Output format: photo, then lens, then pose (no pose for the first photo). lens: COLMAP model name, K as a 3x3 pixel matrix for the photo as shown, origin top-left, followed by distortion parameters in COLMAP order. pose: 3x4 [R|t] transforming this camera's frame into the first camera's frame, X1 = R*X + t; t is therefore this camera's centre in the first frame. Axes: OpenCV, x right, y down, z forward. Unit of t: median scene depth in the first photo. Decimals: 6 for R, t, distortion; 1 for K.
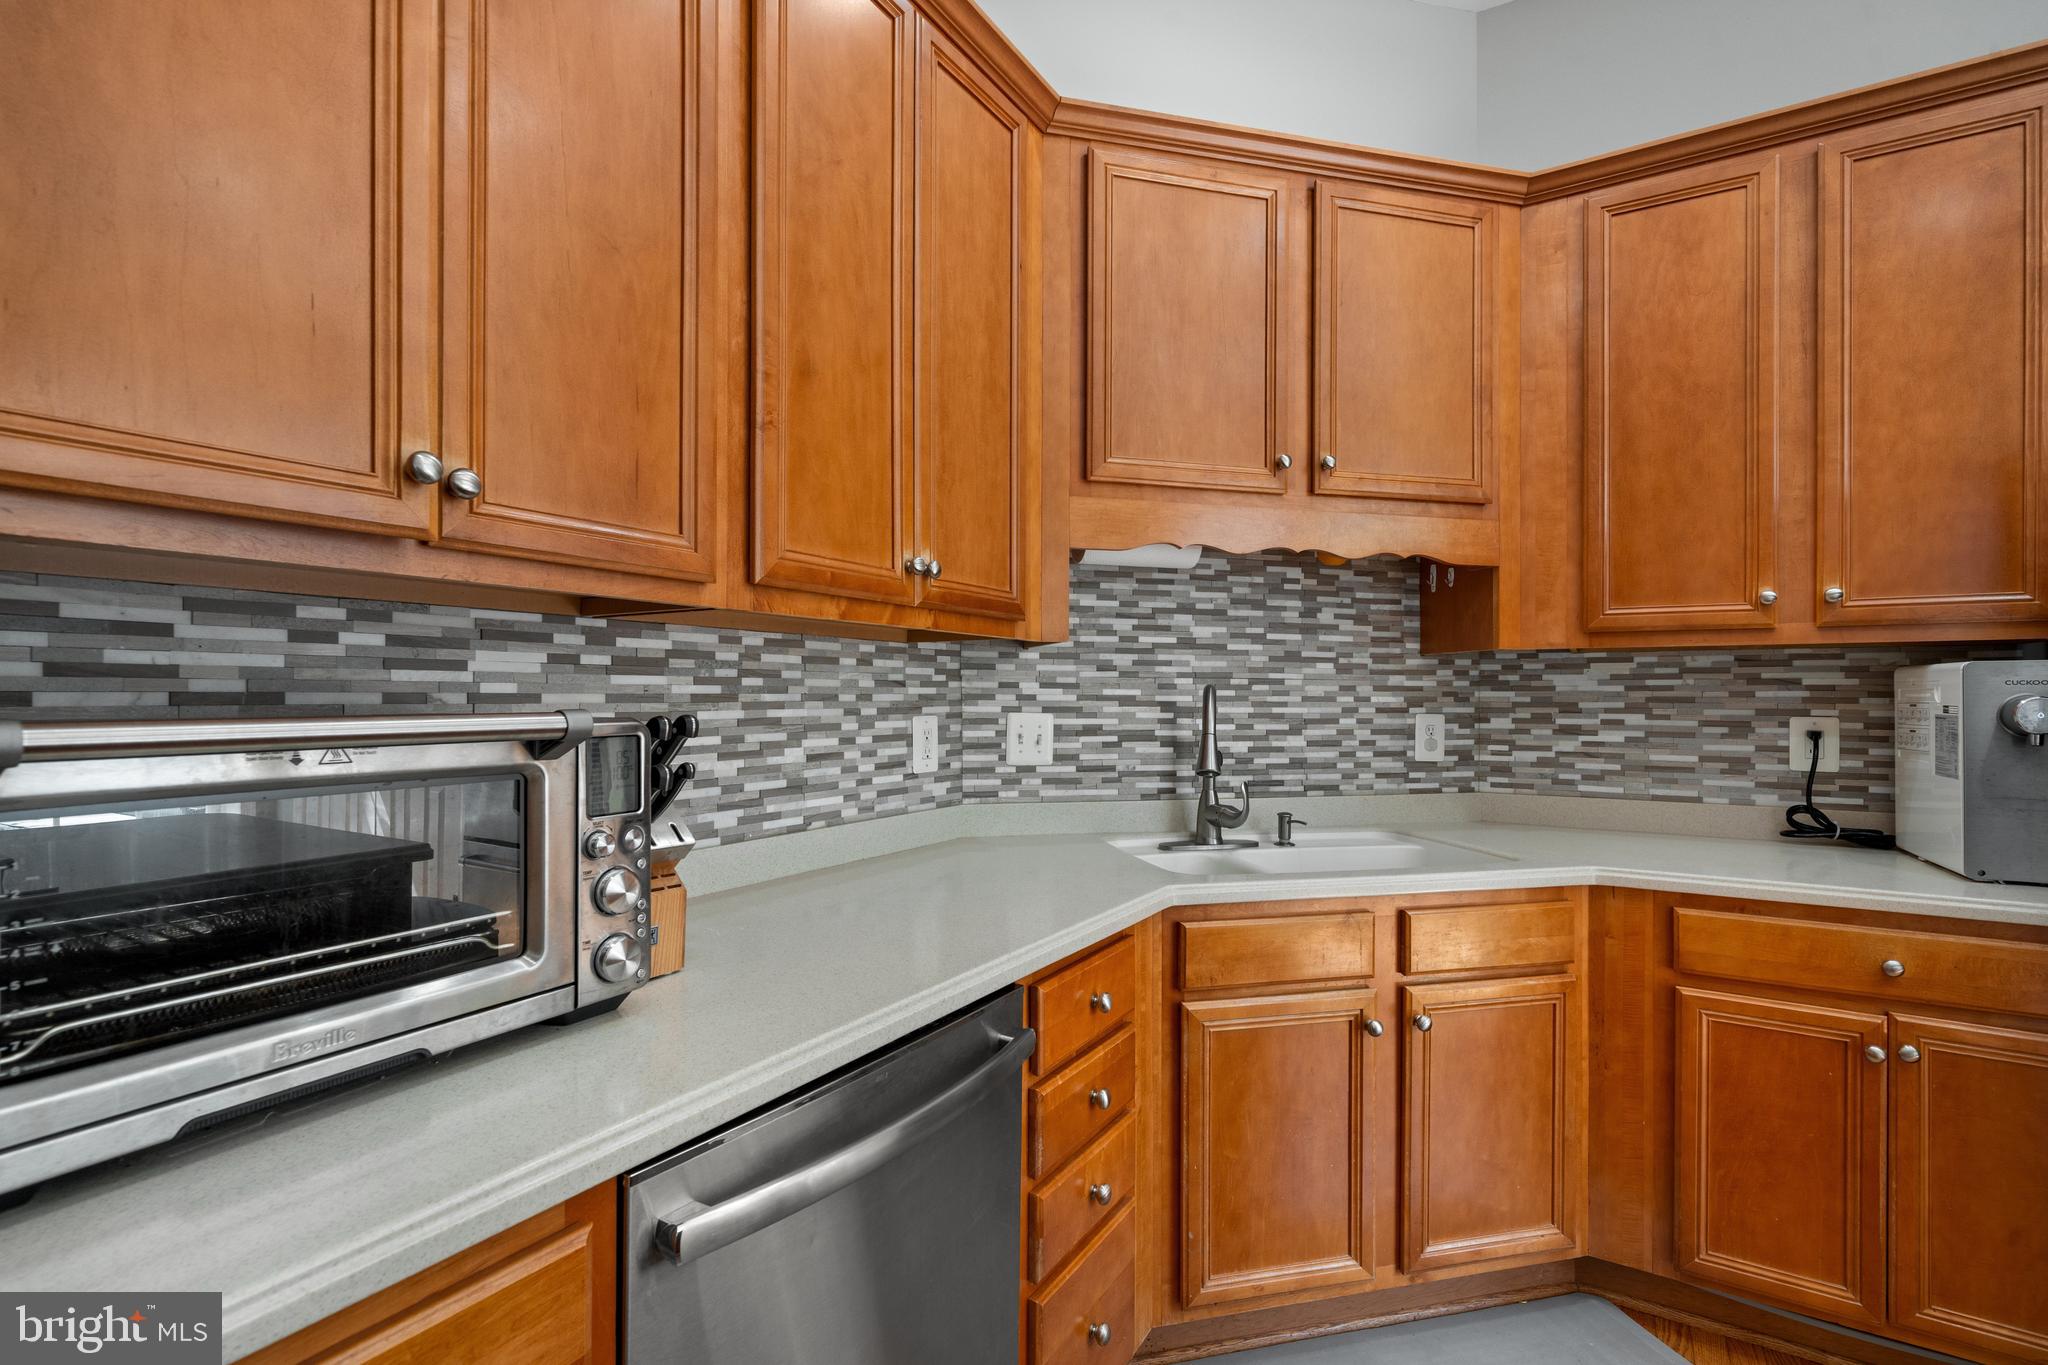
lens RADIAL K [[926.4, 0, 1024.3], [0, 926.4, 692.4], [0, 0, 1]] dist [0.003542, -0.000235]
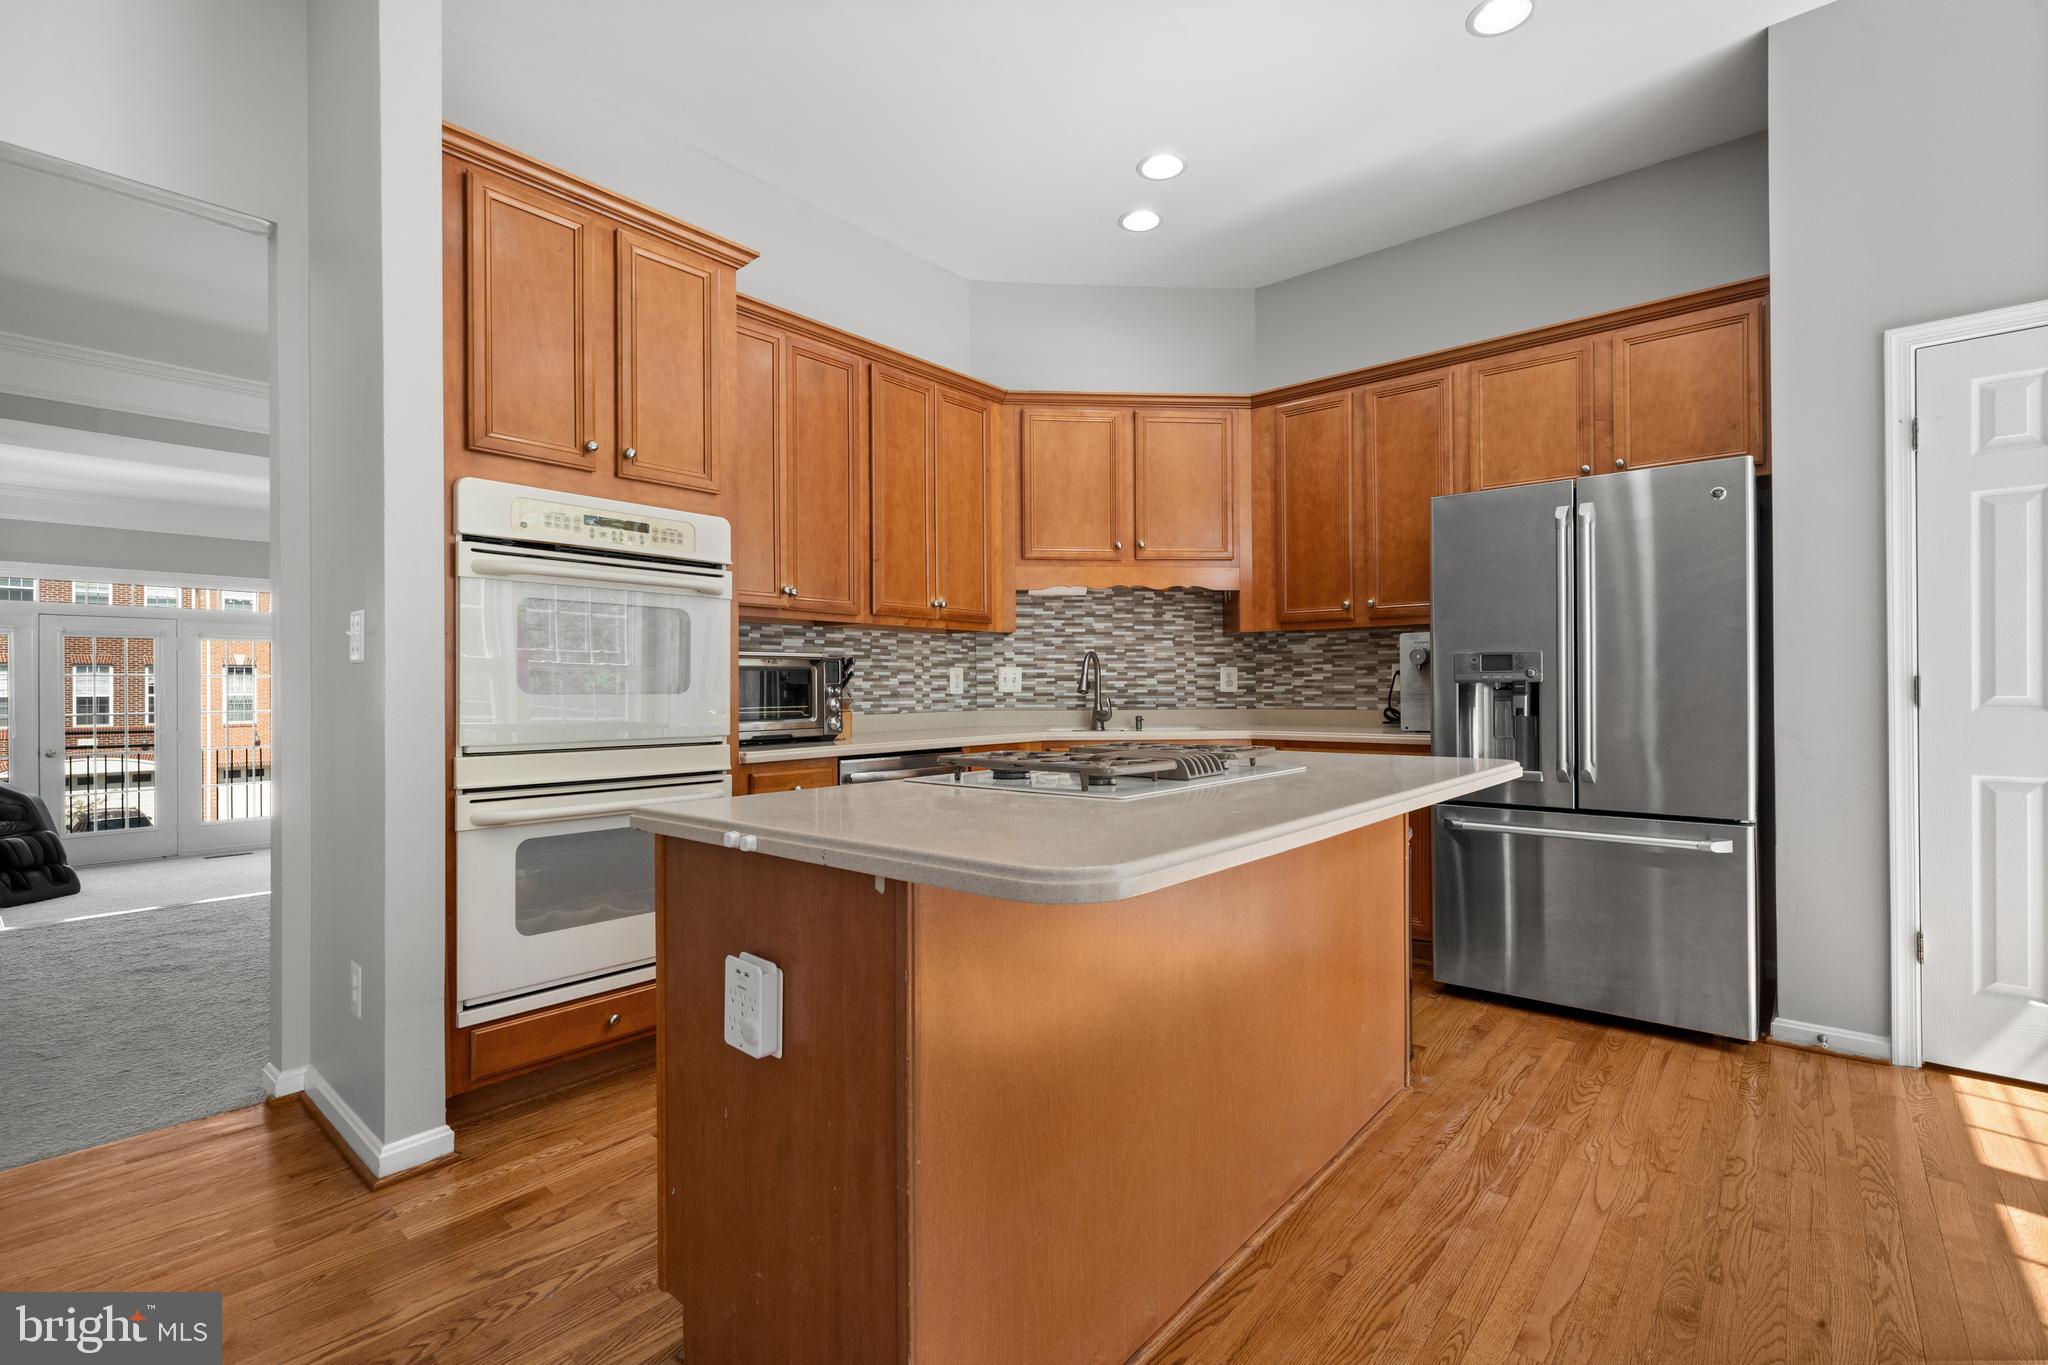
lens RADIAL K [[926.4, 0, 1021.3], [0, 926.4, 684.3], [0, 0, 1]] dist [0.003542, -0.000235]
pose [[0.987623, -0.009664, -0.156550, 0.388586], [0.009761, 0.999952, -0.000148, 0.067418], [0.156544, -0.001382, 0.987670, -1.128408]]
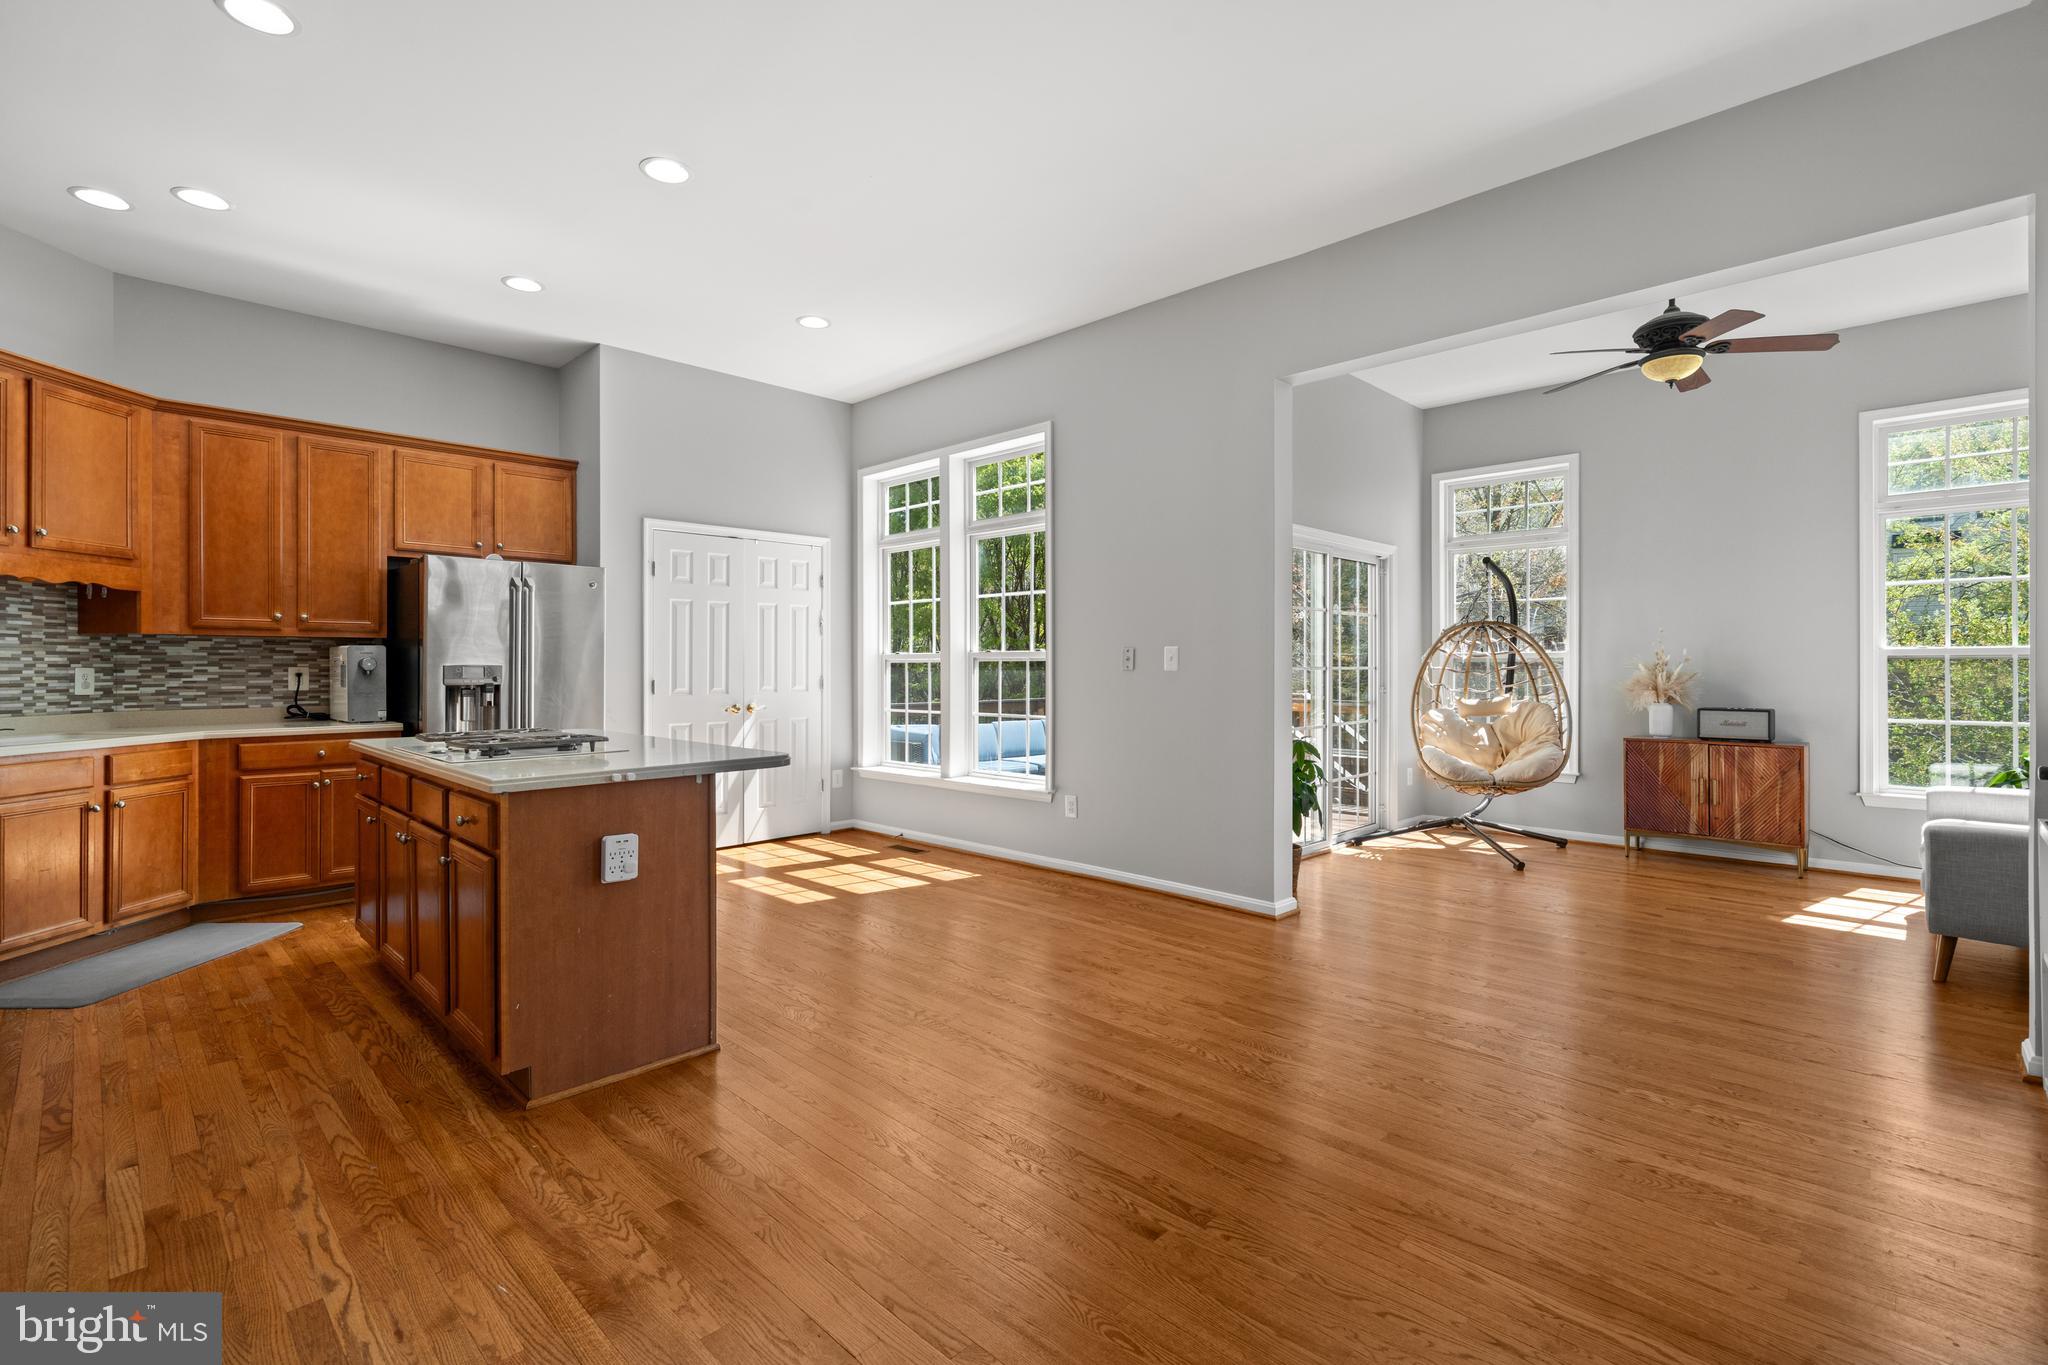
lens RADIAL K [[926.4, 0, 1016.7], [0, 926.4, 667.7], [0, 0, 1]] dist [0.003542, -0.000235]
pose [[0.229620, -0.003922, 0.973272, -1.059798], [-0.001973, 0.999988, 0.004496, 0.014758], [-0.973278, -0.002953, 0.229610, -1.361919]]
